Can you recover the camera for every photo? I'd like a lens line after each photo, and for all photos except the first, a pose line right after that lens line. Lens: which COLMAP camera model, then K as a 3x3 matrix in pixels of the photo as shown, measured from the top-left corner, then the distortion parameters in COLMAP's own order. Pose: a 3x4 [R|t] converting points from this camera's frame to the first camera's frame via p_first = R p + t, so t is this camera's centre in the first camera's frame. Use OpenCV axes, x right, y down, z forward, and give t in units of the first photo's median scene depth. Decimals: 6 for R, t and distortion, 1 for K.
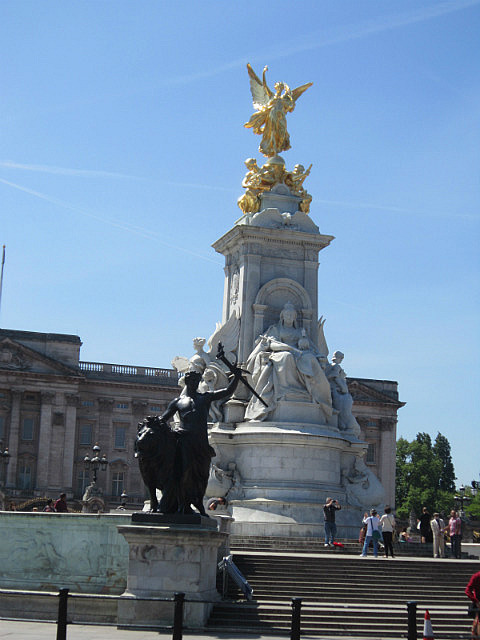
lens RADIAL K [[1177.0, 0, 240.0], [0, 1177.0, 320.0], [0, 0, 1]] dist [-0.173960, 0.153466]
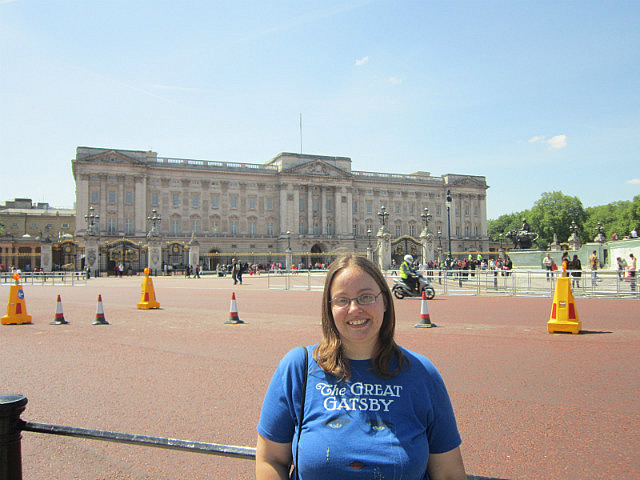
lens RADIAL K [[512.2, 0, 321.6], [0, 512.2, 239.7], [0, 0, 1]] dist [-0.070542, 0.038953]
pose [[0.994690, -0.048194, 0.090937, -0.275697], [0.033992, 0.987841, 0.151705, 0.018412], [-0.097143, -0.147808, 0.984234, 0.129910]]
